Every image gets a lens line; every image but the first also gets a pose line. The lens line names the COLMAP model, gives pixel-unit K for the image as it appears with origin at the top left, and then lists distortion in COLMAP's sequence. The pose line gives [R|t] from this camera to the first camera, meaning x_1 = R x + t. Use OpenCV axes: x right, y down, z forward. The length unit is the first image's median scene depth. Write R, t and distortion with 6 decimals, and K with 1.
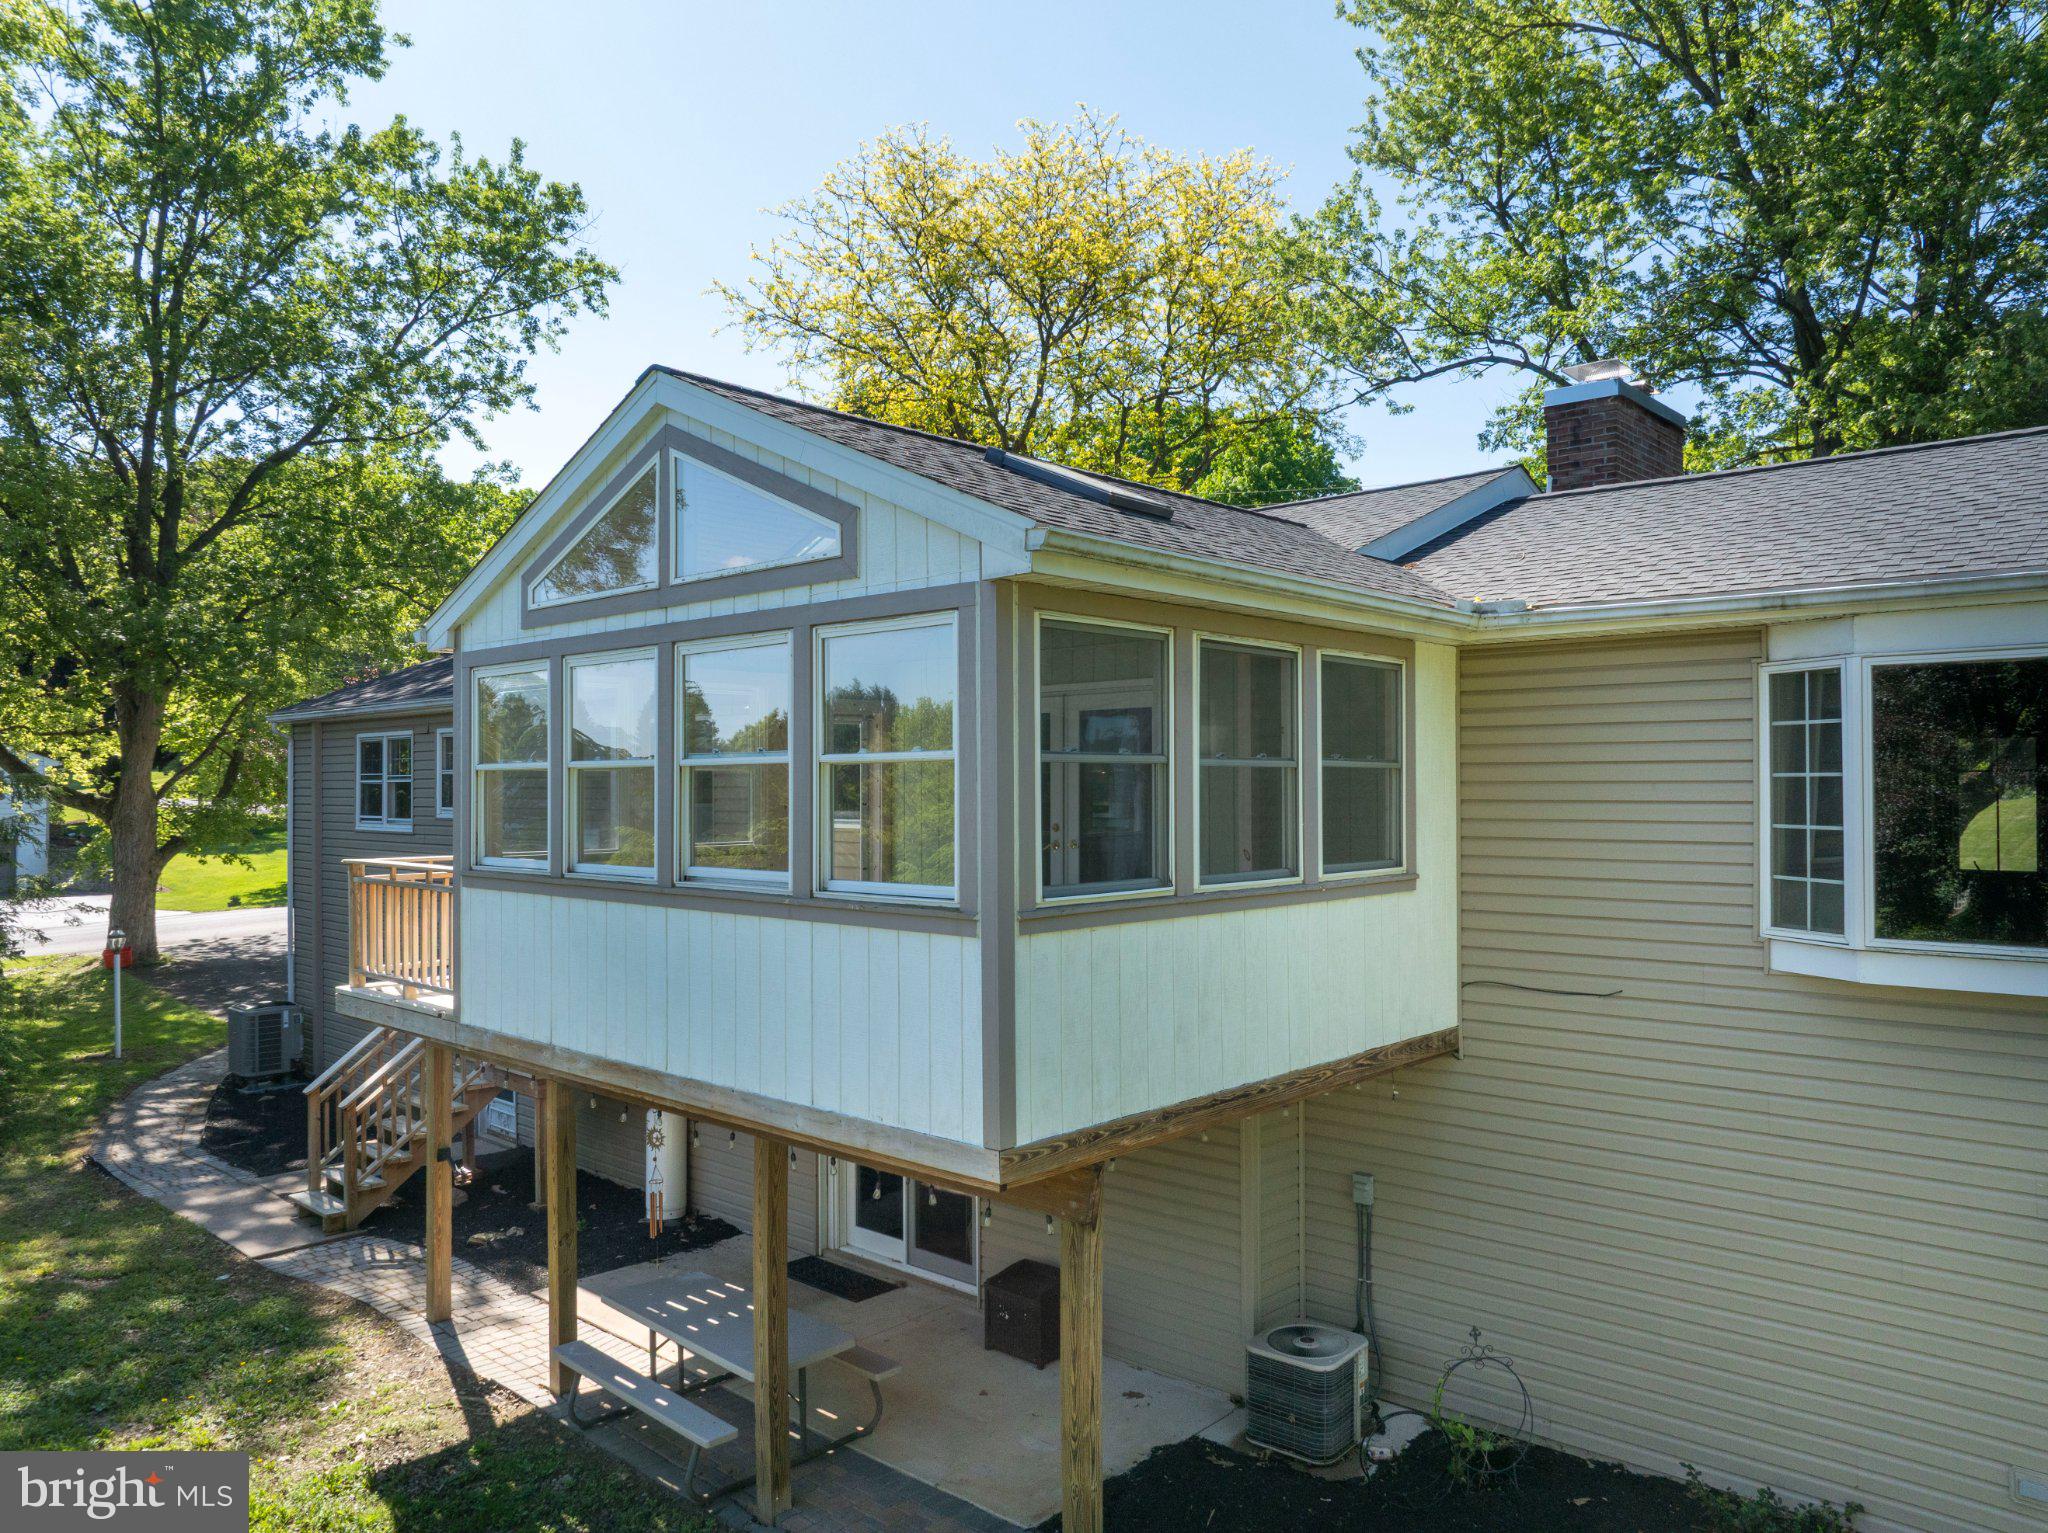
lens RADIAL K [[1425.8, 0, 1034.1], [0, 1425.8, 769.5], [0, 0, 1]] dist [-0.033127, -0.003022]
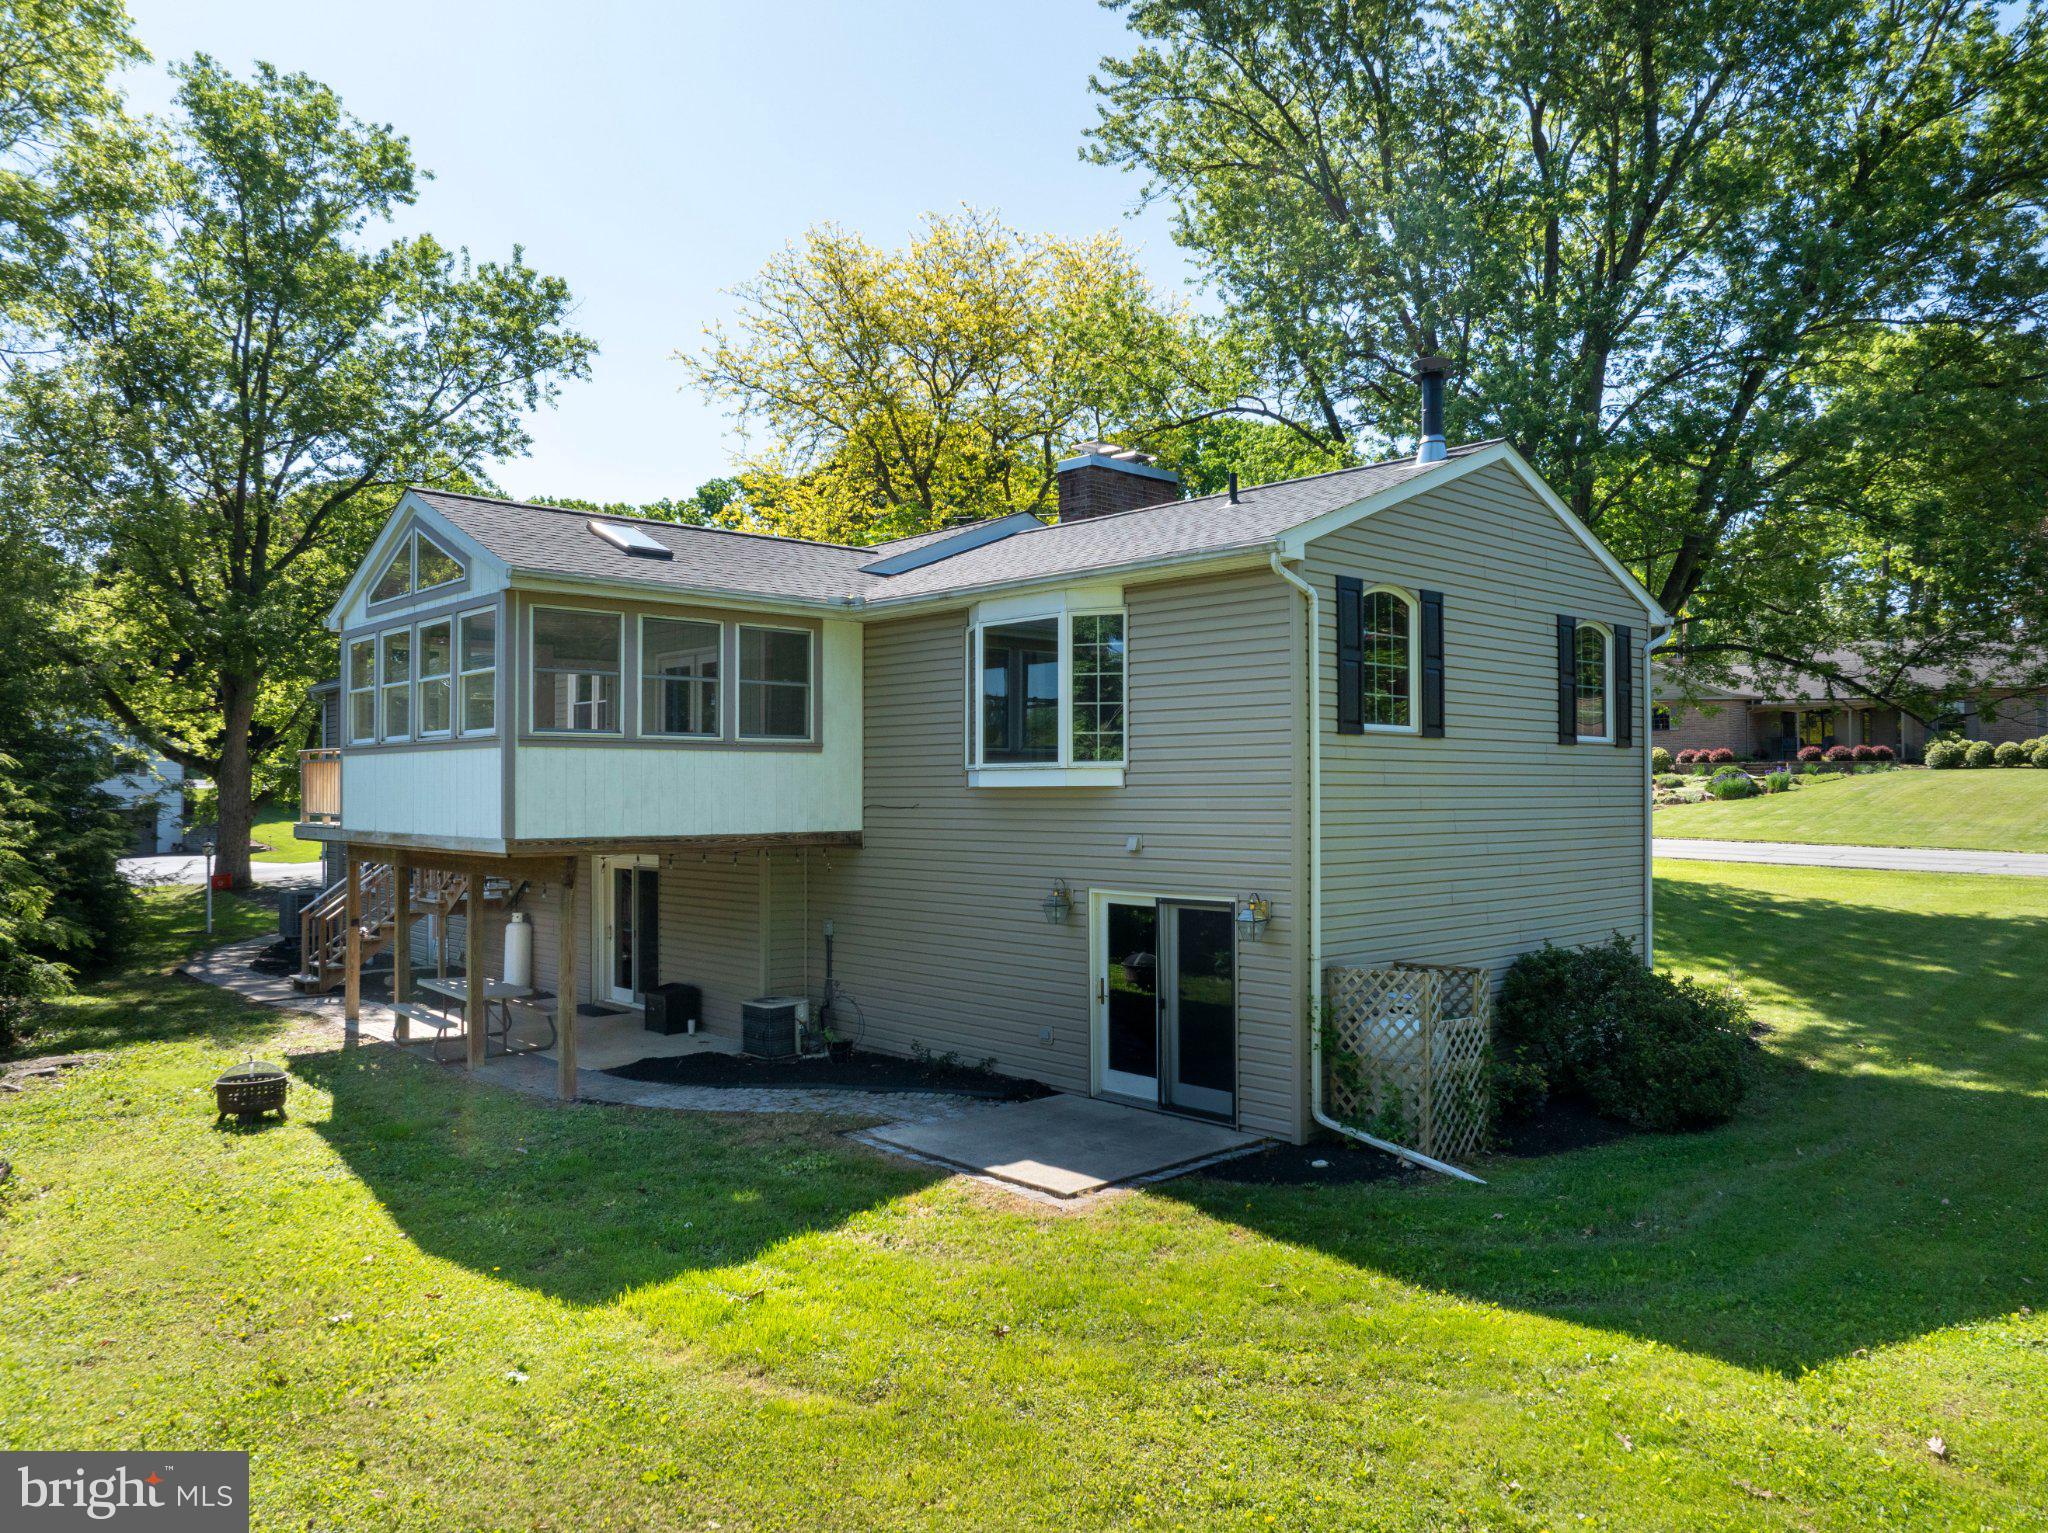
lens RADIAL K [[1462.1, 0, 1021.8], [0, 1462.1, 757.1], [0, 0, 1]] dist [0.052337, -0.127949]
pose [[0.994485, -0.002536, -0.104844, 0.233148], [0.001245, 0.999923, -0.012373, 0.036784], [0.104868, 0.012175, 0.994412, -0.281537]]
